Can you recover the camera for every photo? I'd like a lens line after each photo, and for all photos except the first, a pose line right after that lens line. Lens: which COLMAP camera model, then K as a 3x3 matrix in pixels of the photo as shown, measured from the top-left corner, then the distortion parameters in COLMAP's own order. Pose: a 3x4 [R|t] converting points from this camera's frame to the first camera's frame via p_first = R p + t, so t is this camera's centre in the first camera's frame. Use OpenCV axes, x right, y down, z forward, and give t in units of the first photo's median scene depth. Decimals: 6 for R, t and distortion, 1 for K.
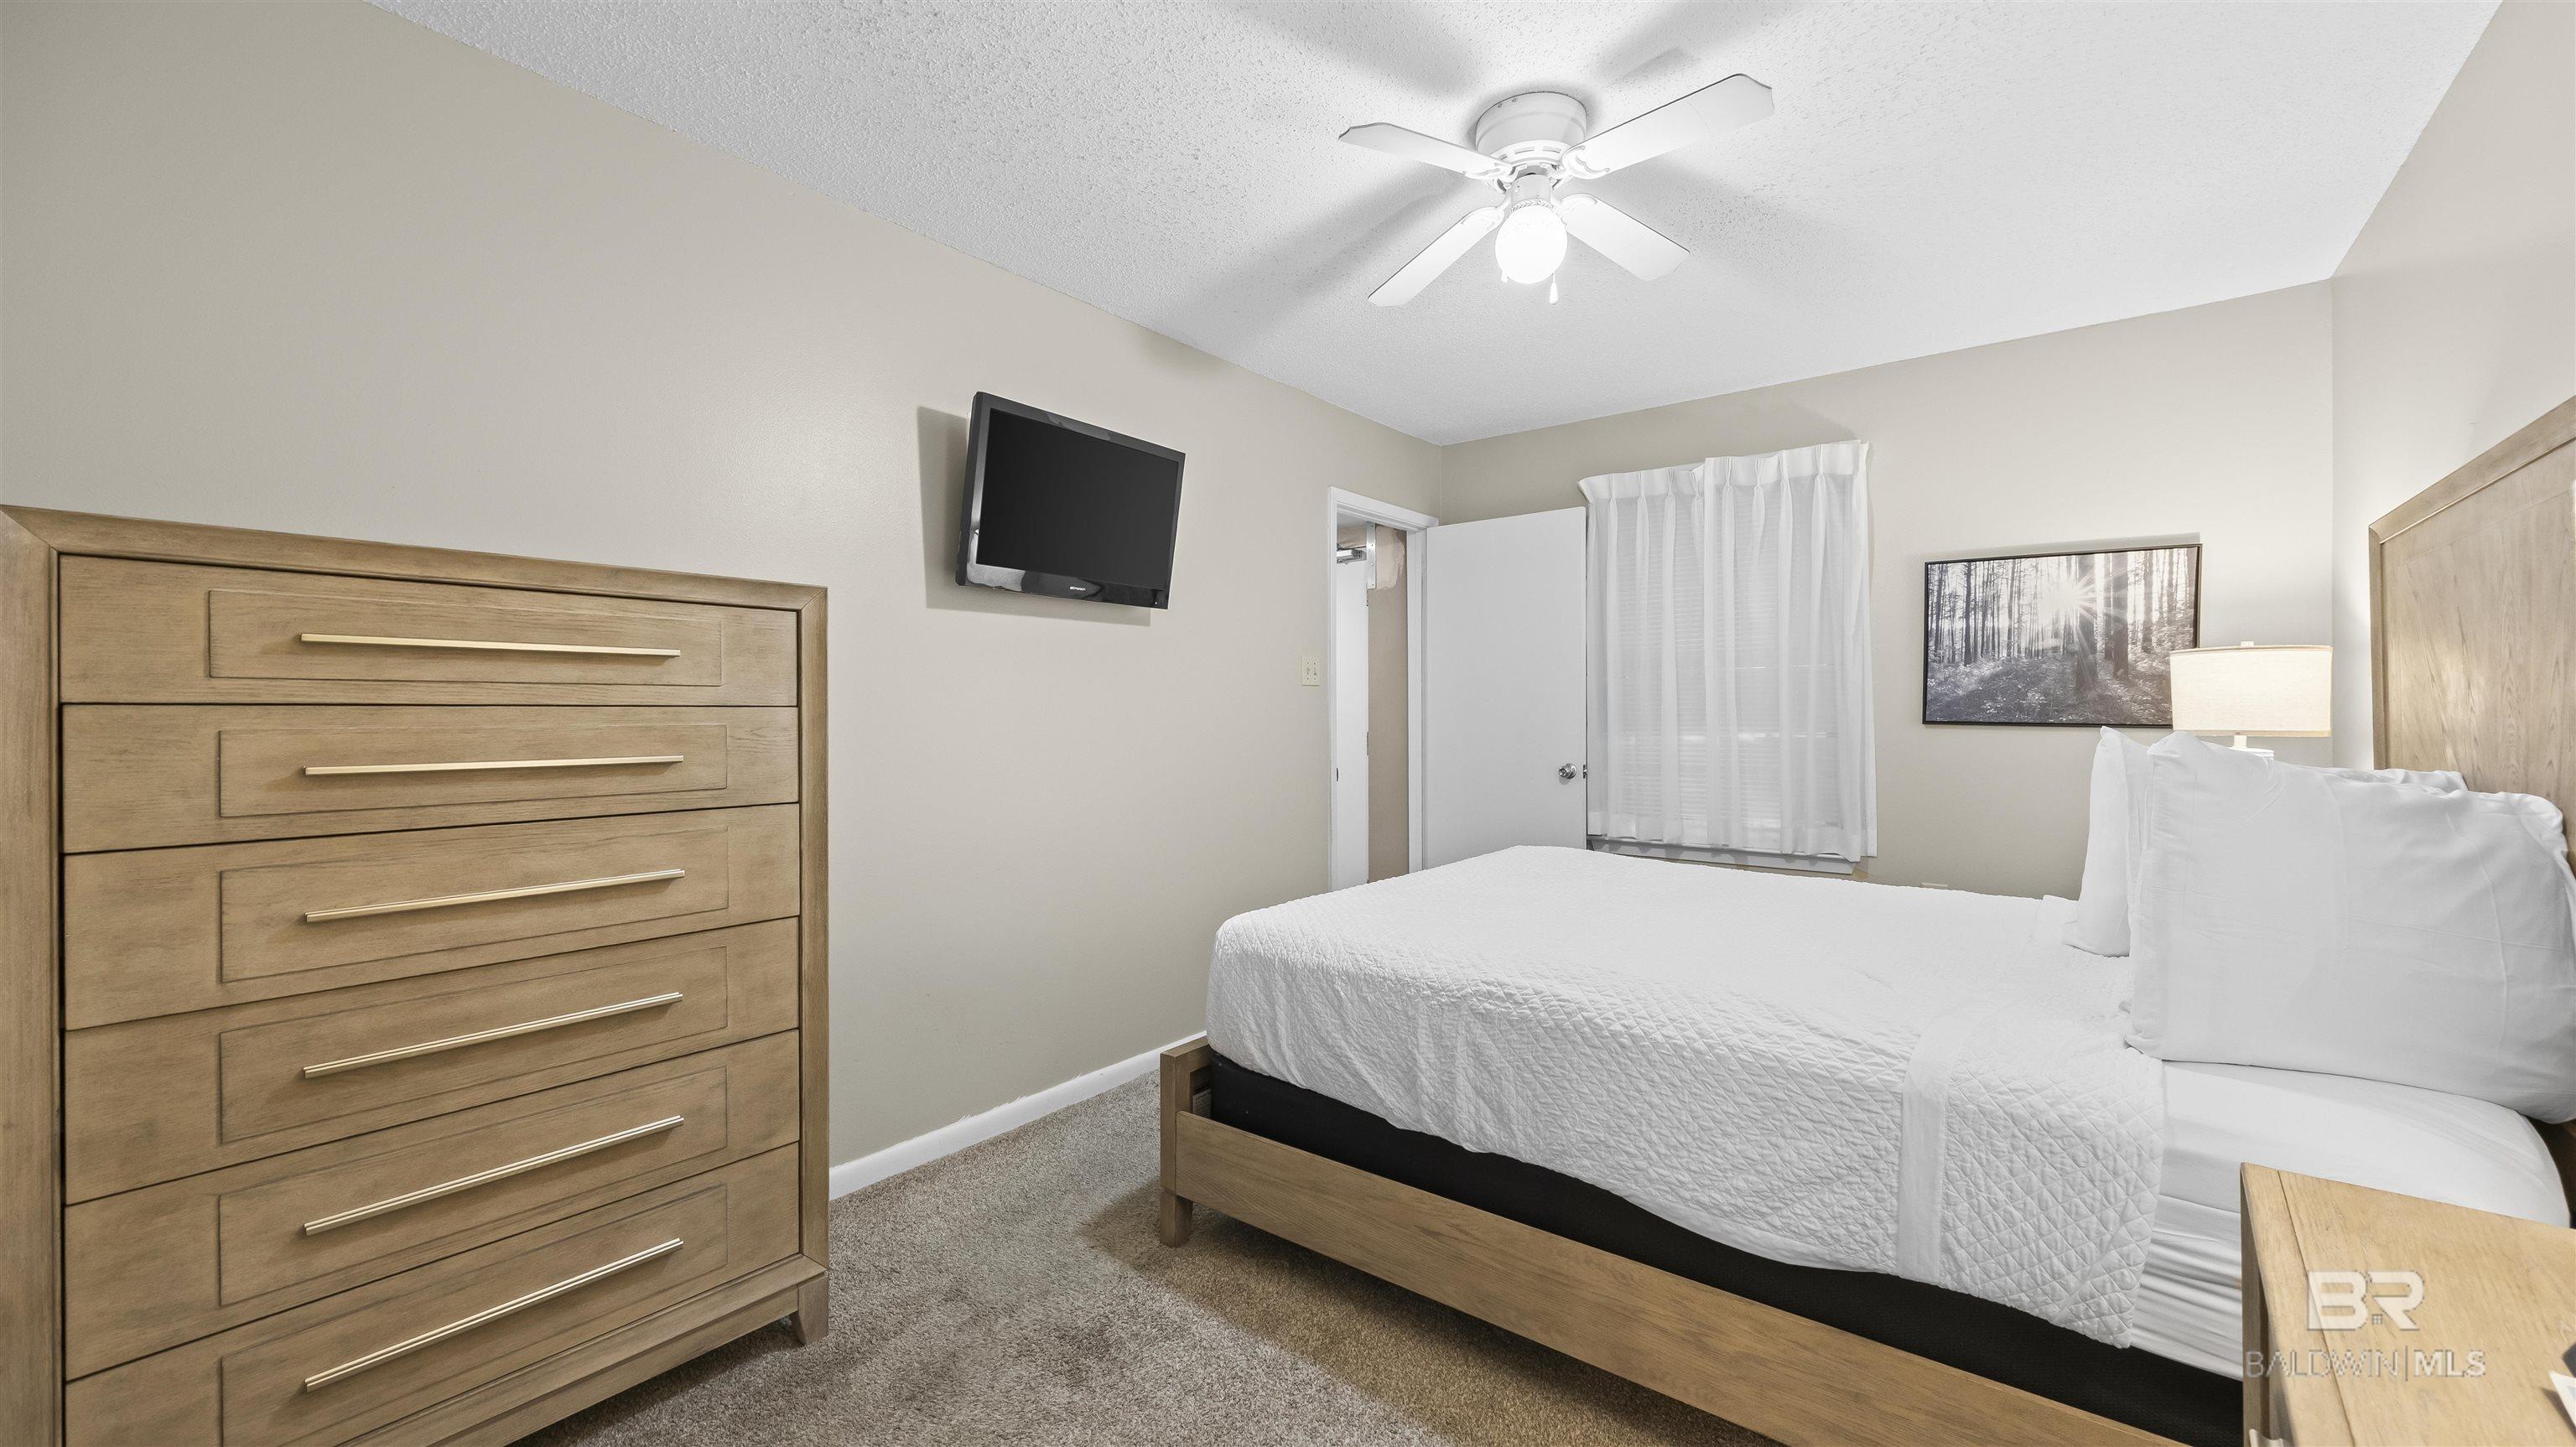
lens RADIAL K [[1004.9, 0, 1295.8], [0, 1004.9, 728.8], [0, 0, 1]] dist [-0.001322, -0.000047]
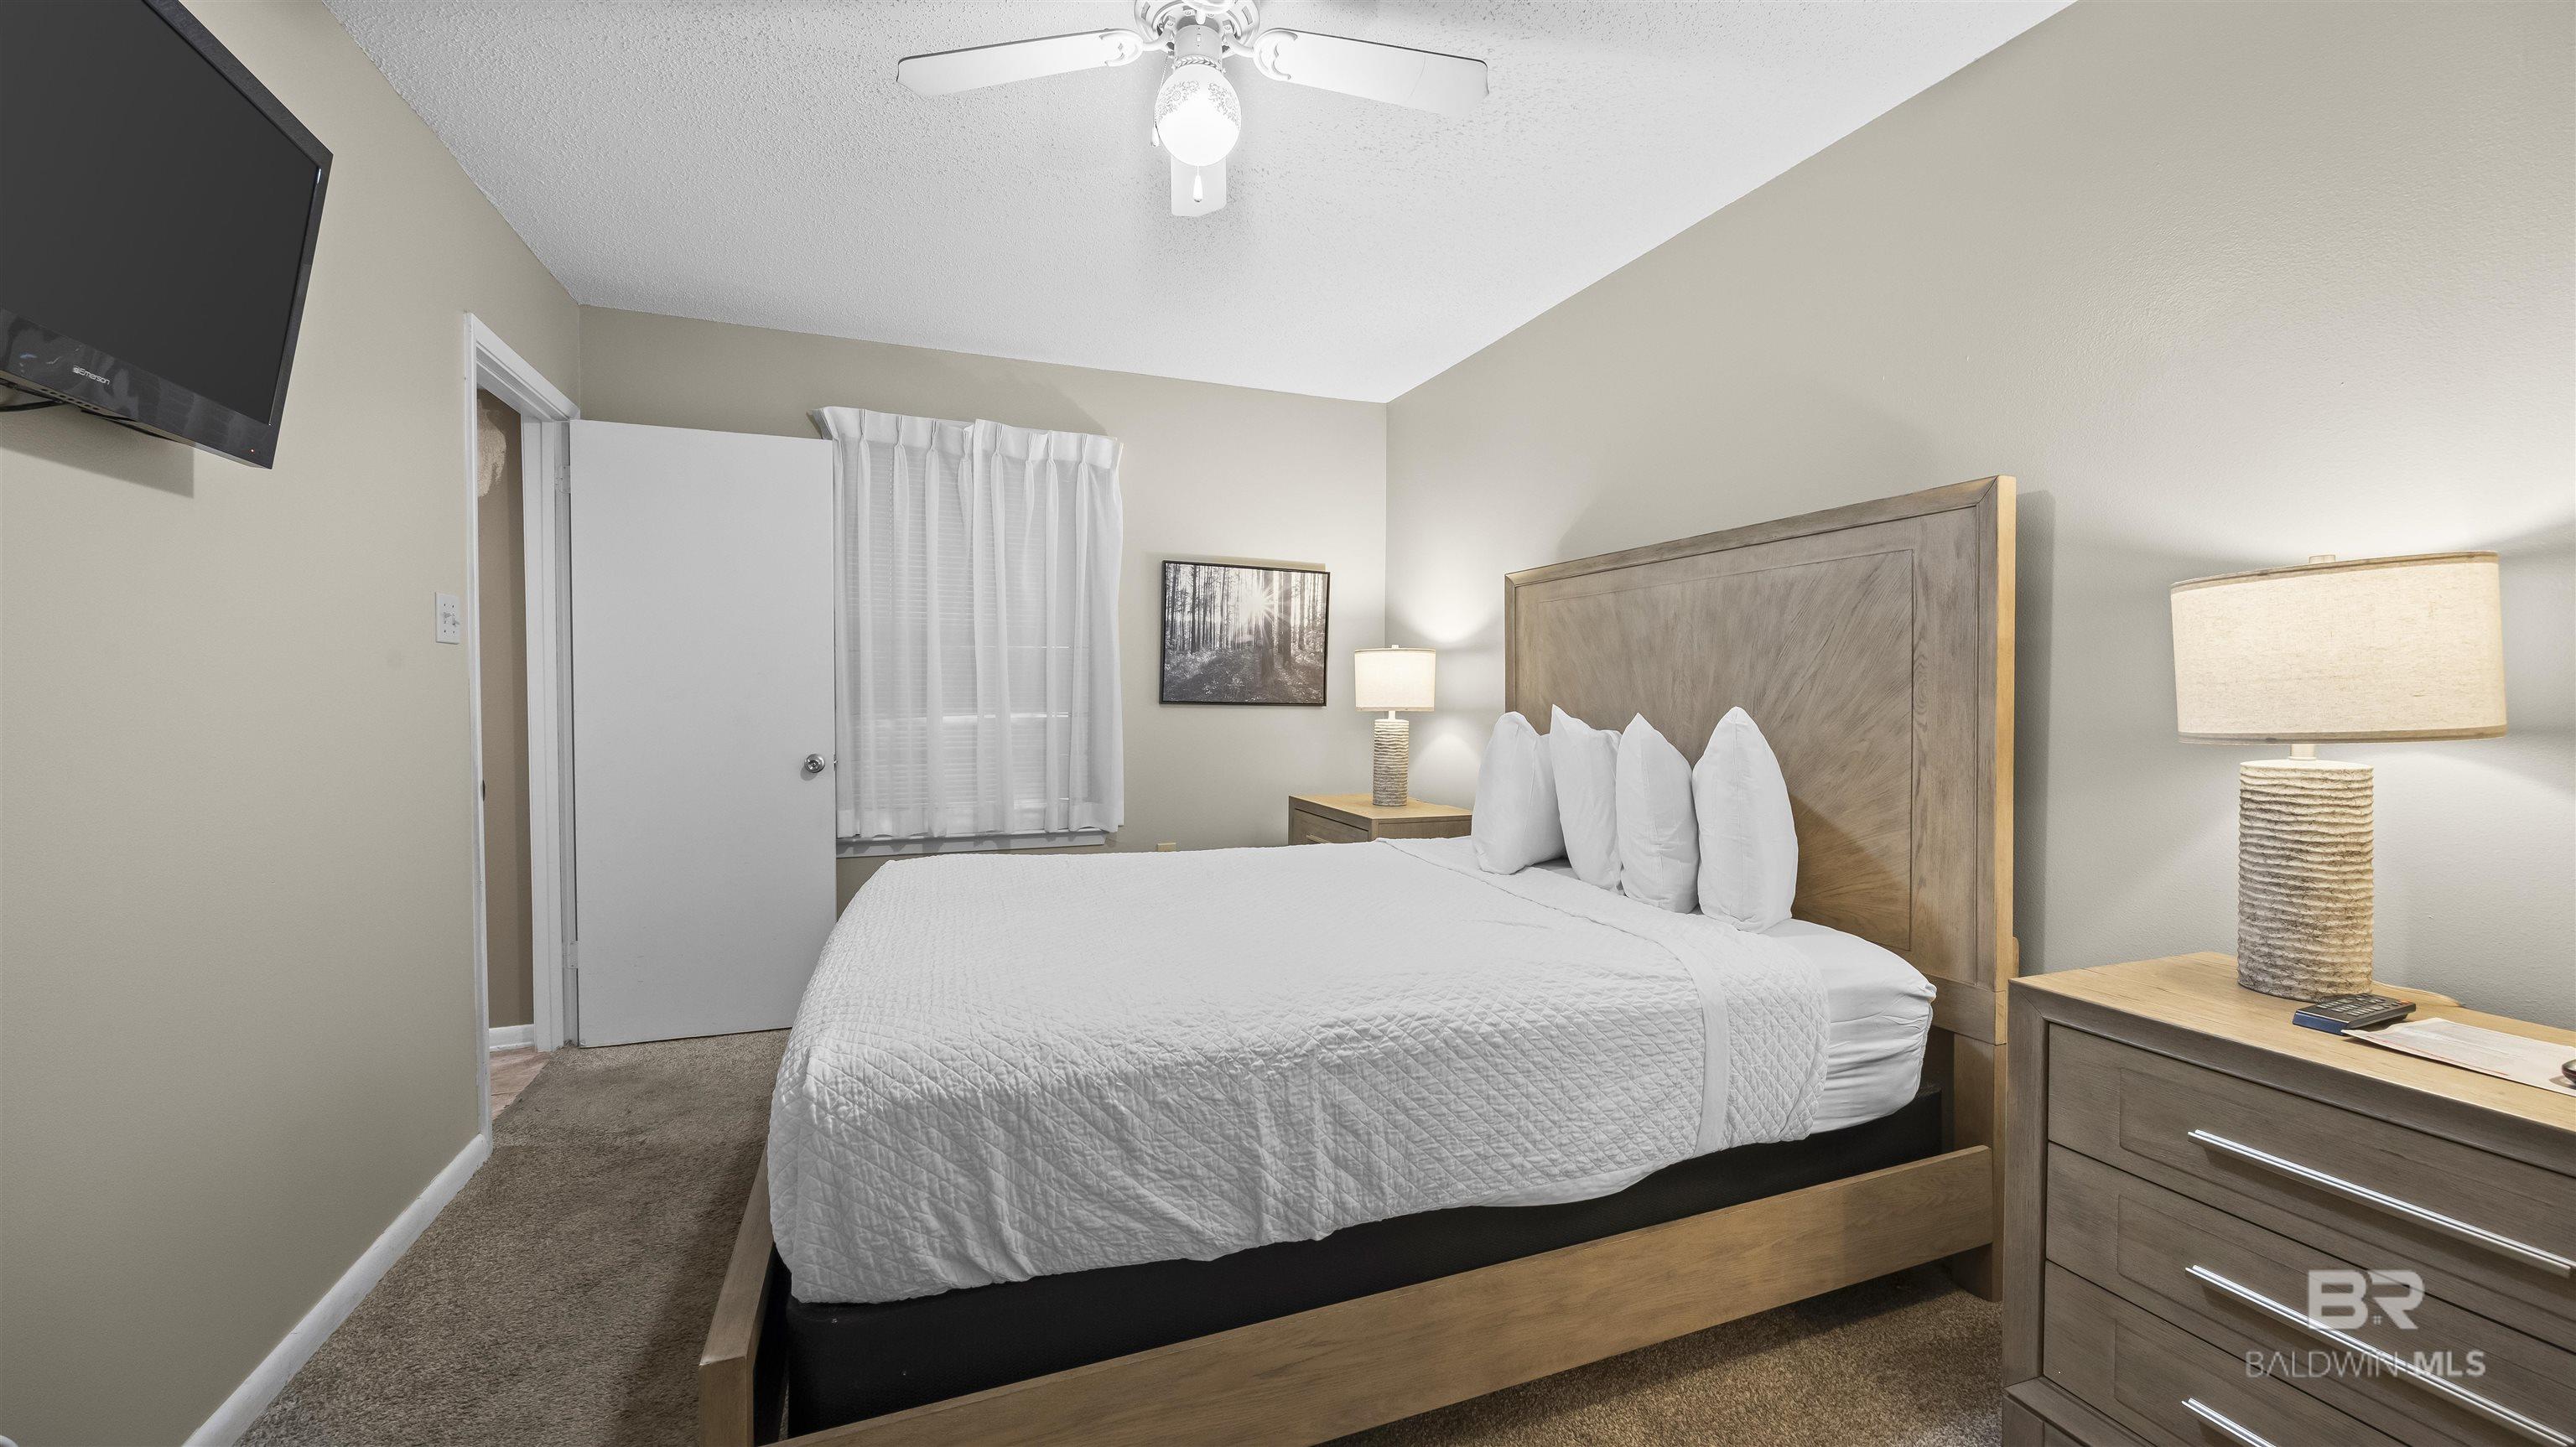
lens RADIAL K [[975.6, 0, 1287.0], [0, 975.6, 729.7], [0, 0, 1]] dist [-0.001716, 0.000142]
pose [[0.508781, -0.027549, 0.860455, -0.273579], [0.009212, 0.999605, 0.026557, -0.003546], [-0.860847, -0.005585, 0.508834, 0.347710]]
